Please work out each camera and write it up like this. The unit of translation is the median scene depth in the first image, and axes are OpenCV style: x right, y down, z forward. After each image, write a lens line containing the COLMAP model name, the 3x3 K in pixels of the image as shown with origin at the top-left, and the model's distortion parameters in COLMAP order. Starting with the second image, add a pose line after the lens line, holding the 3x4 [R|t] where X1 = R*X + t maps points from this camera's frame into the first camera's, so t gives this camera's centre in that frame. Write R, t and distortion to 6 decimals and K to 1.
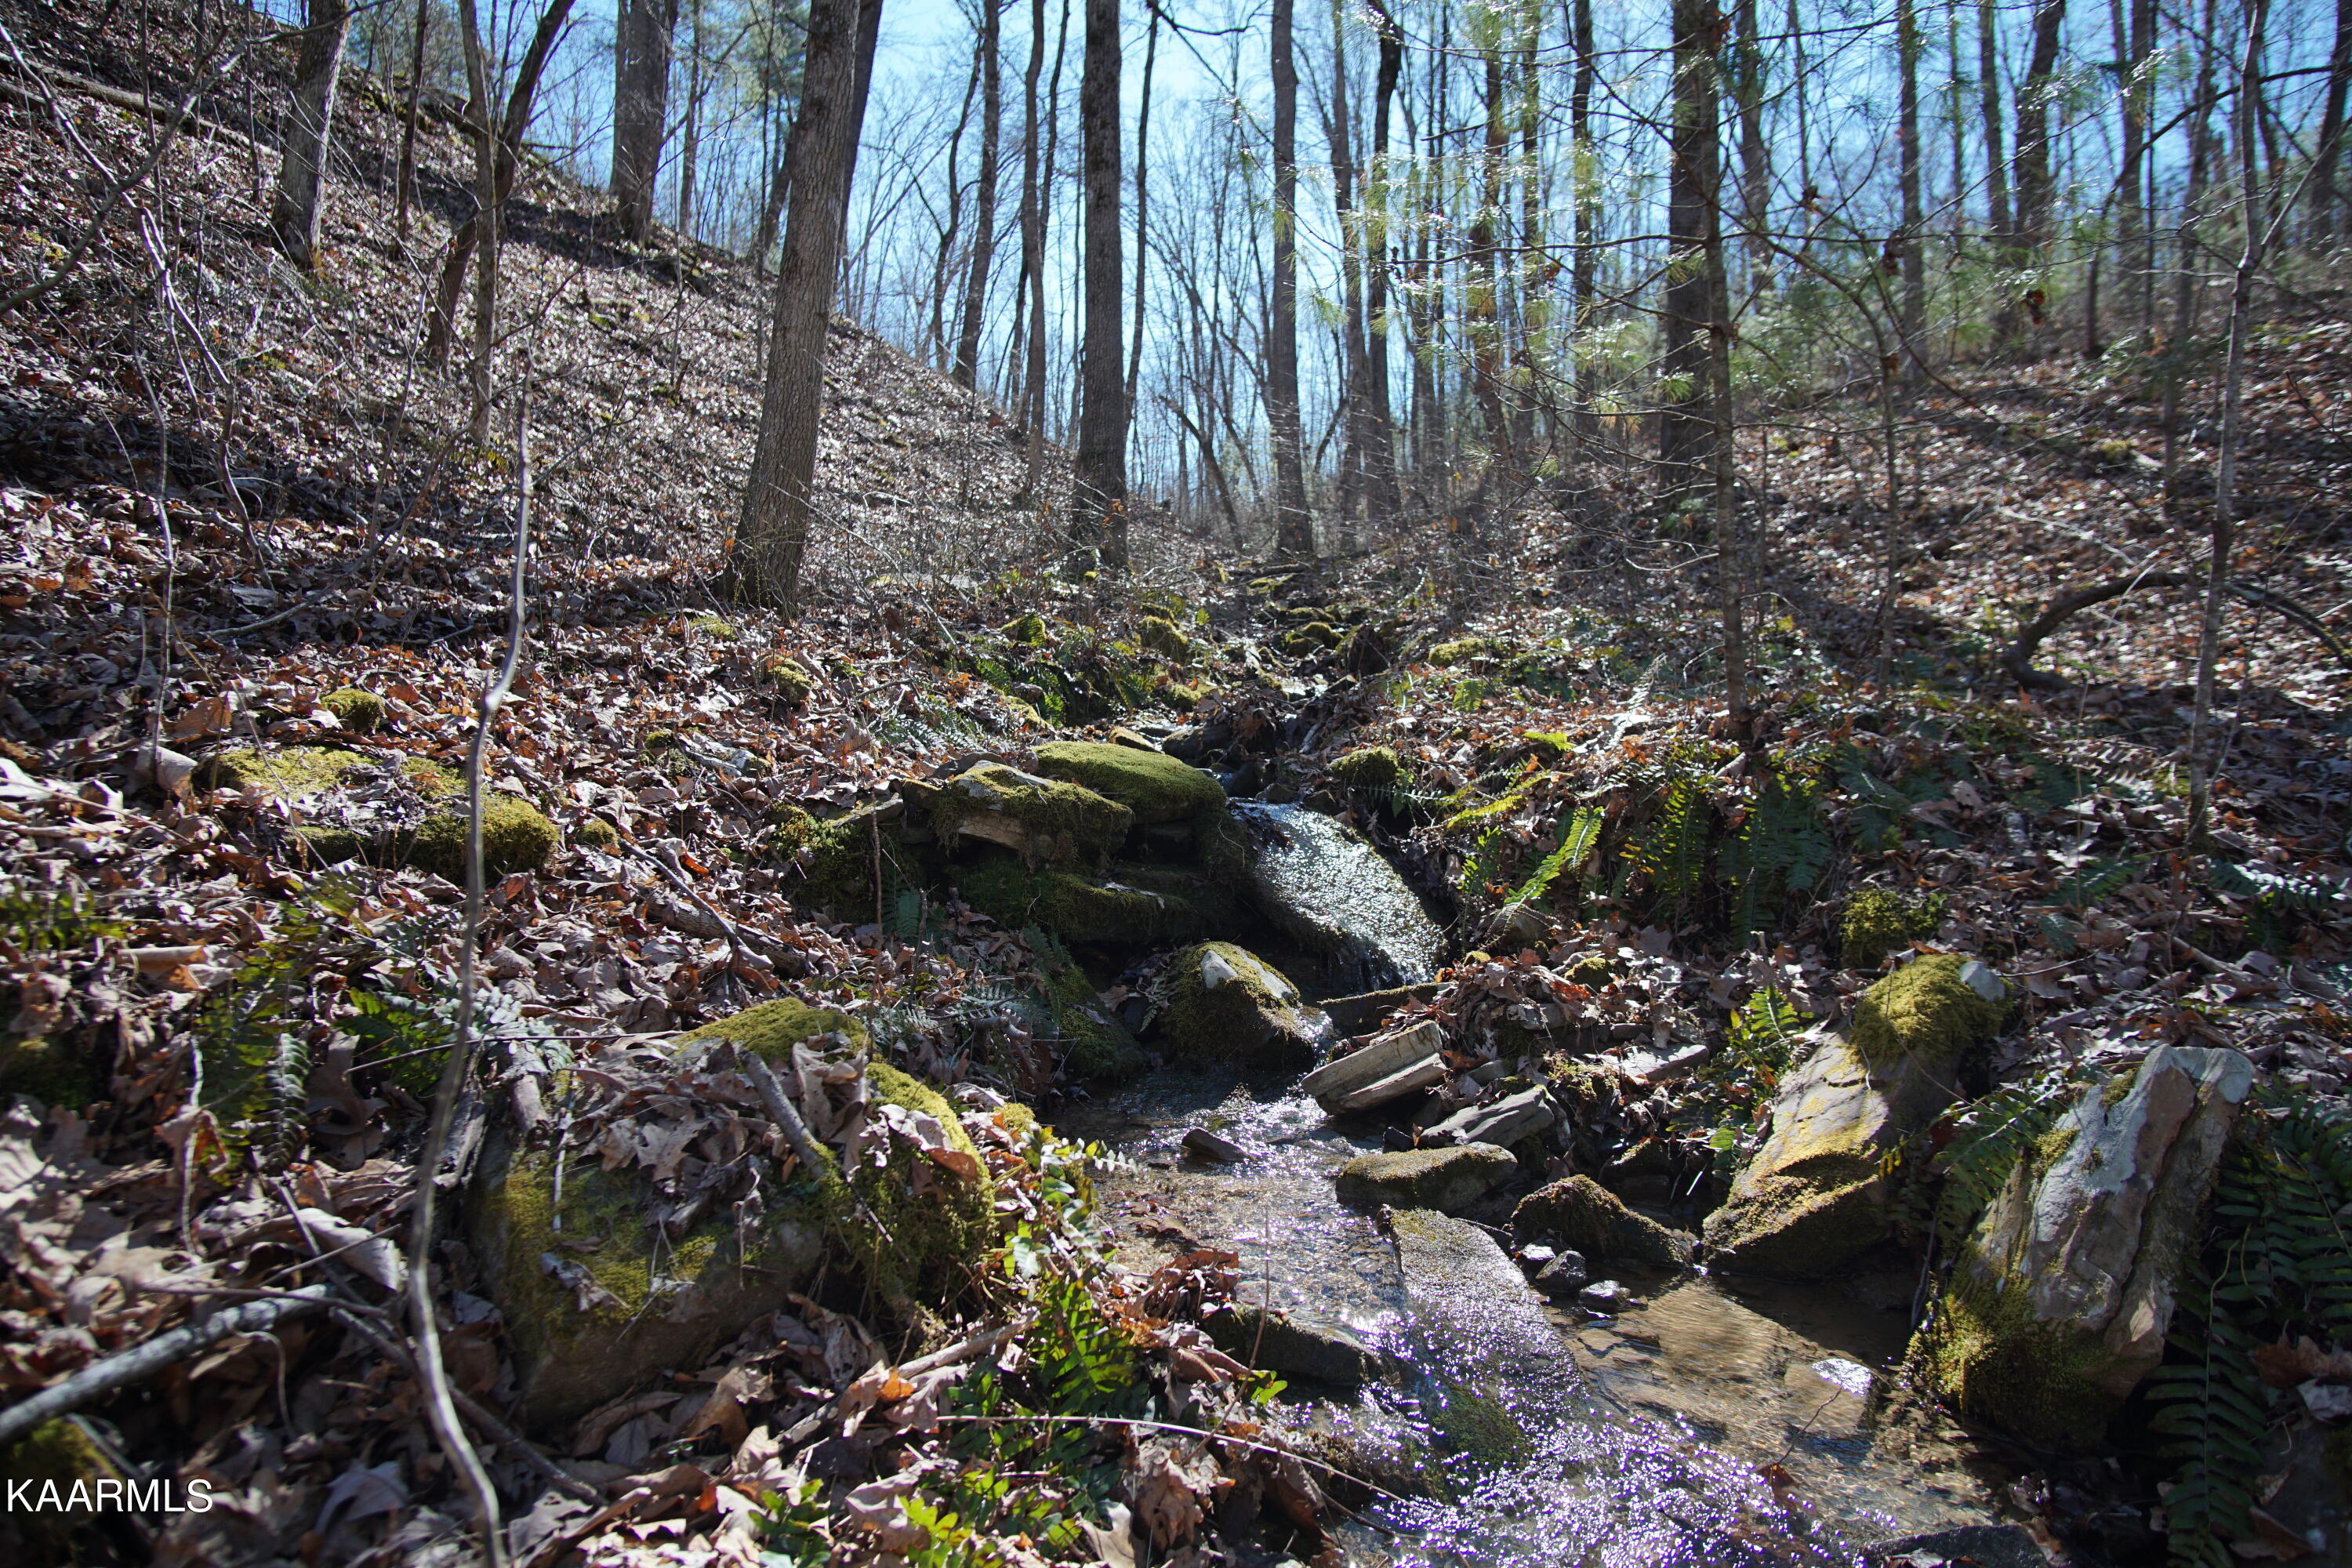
lens RADIAL K [[1262.4, 0, 1177.4], [0, 1262.4, 768.3], [0, 0, 1]] dist [-0.036123, 0.011517]
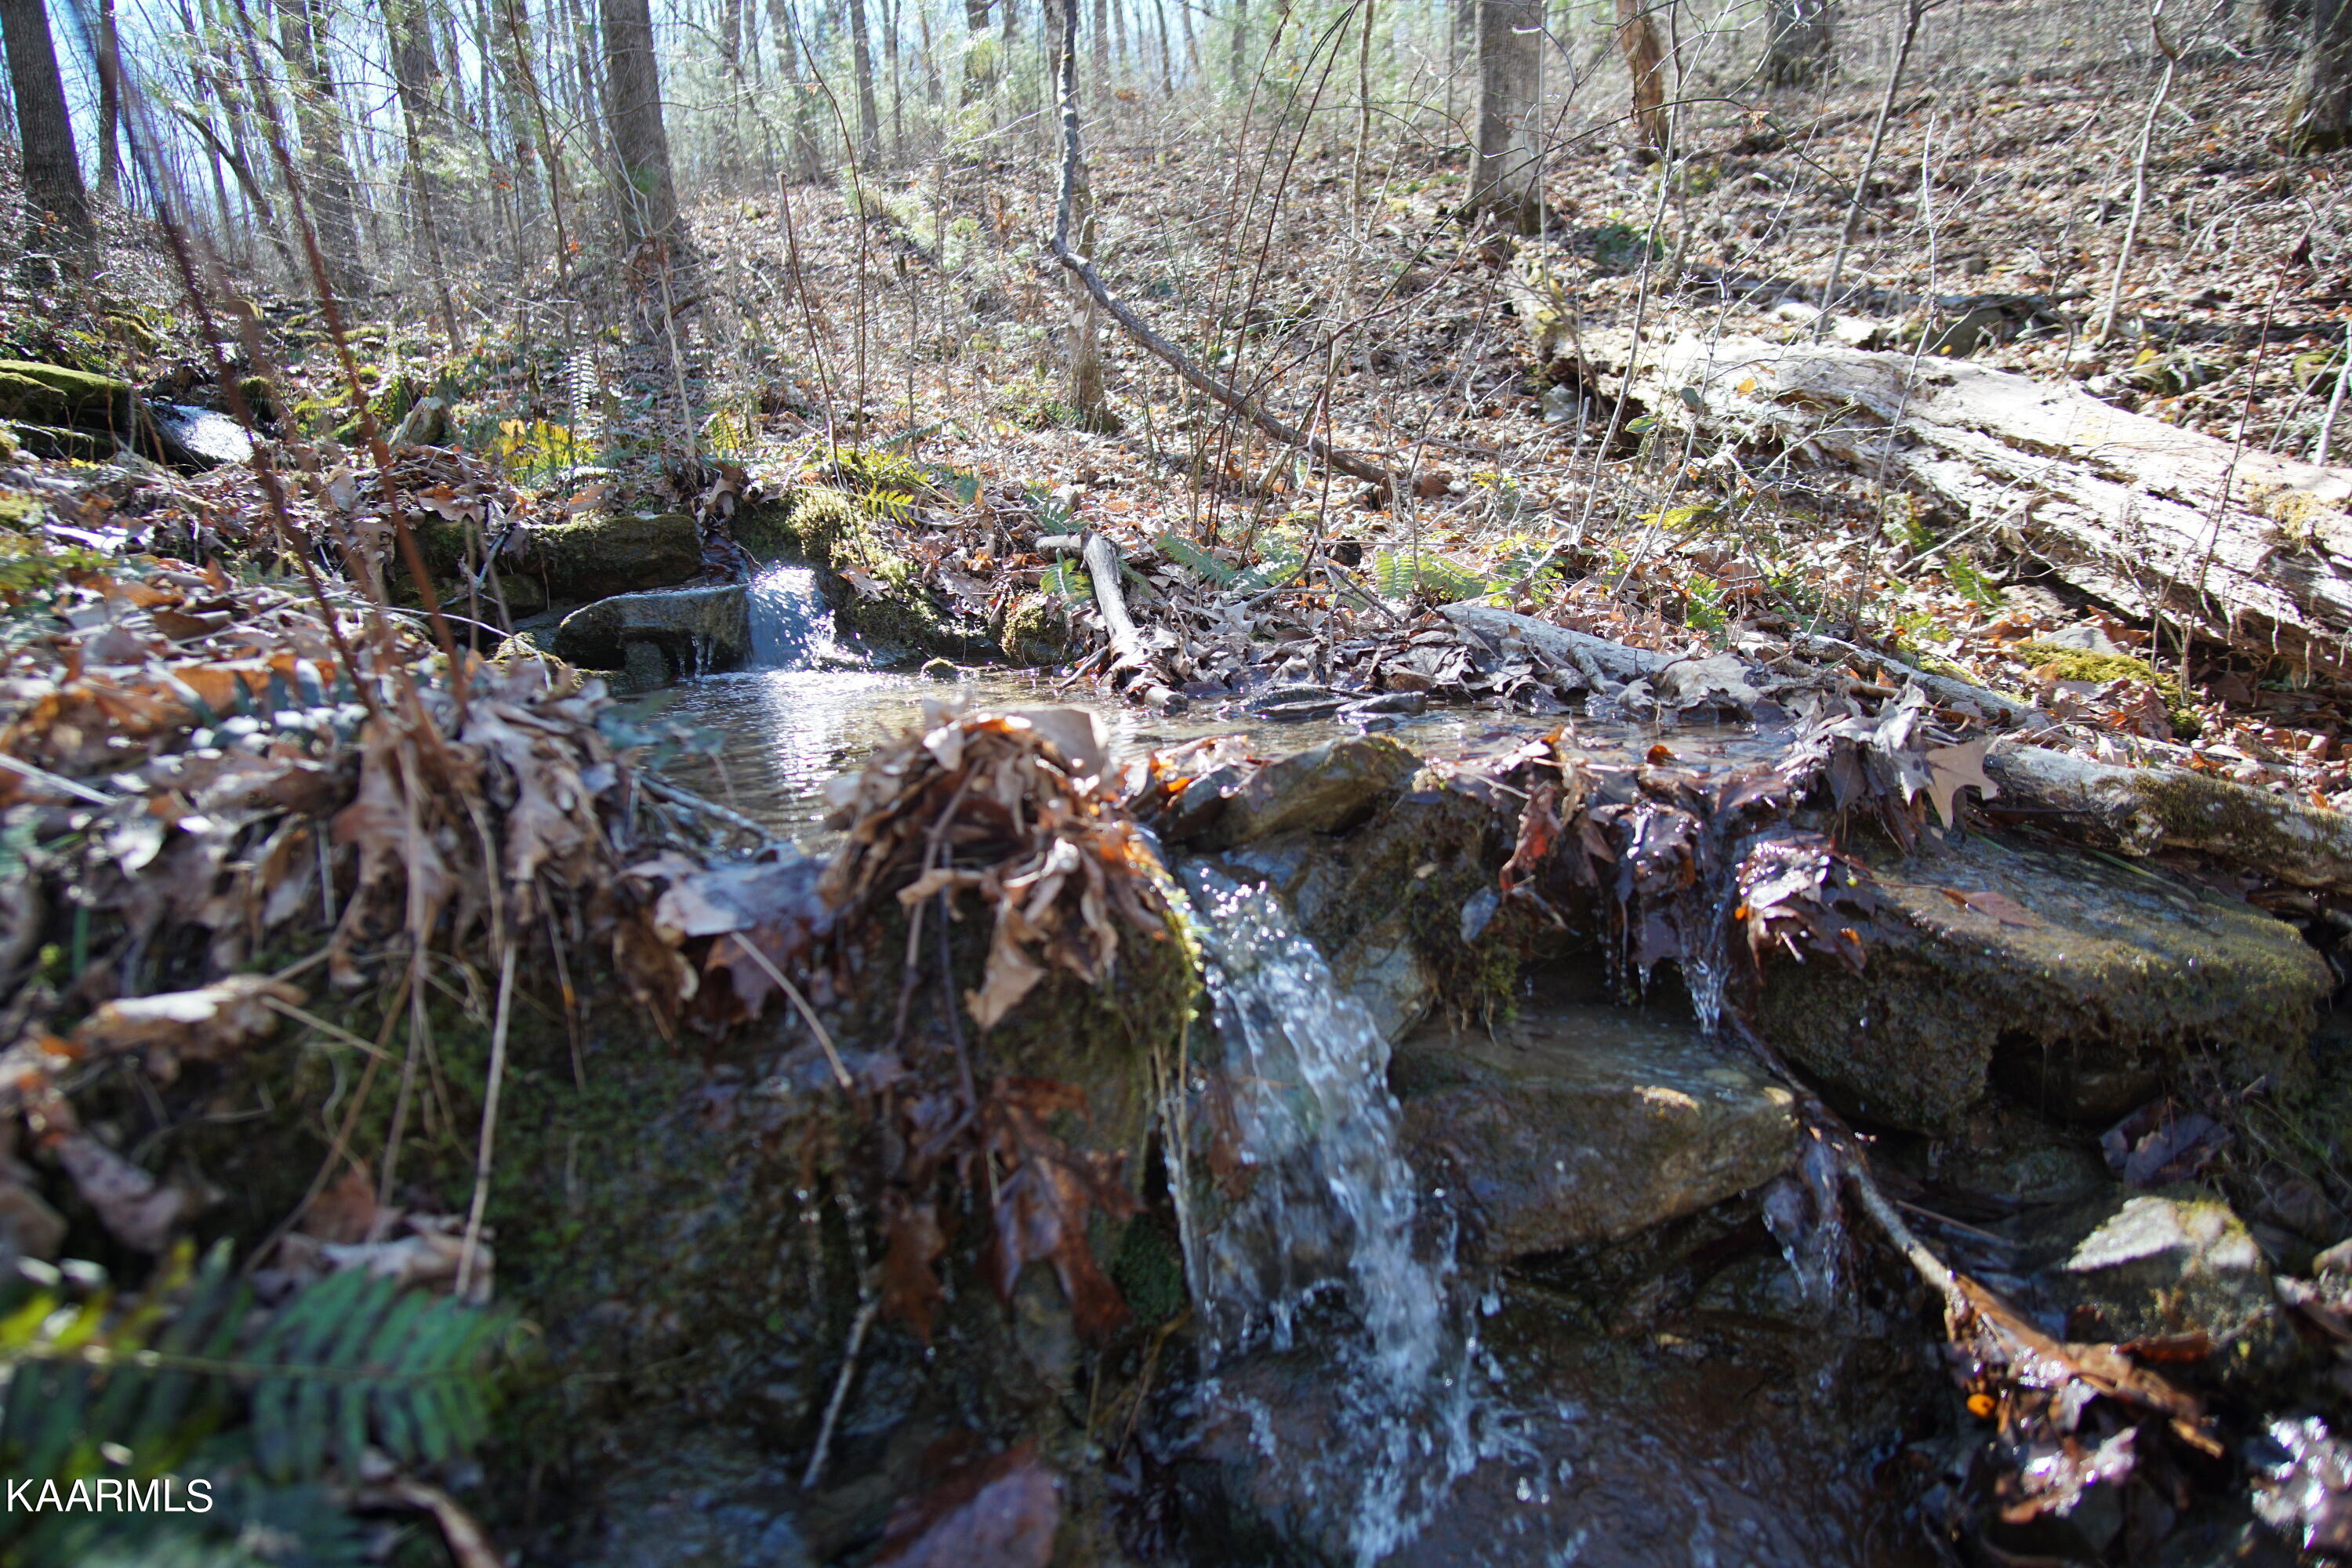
lens RADIAL K [[1262.4, 0, 1177.4], [0, 1262.4, 768.3], [0, 0, 1]] dist [-0.036123, 0.011517]
pose [[0.815402, -0.151526, 0.558713, 0.186849], [0.052318, 0.980475, 0.189556, 0.297034], [-0.576527, -0.125333, 0.807409, -1.341367]]
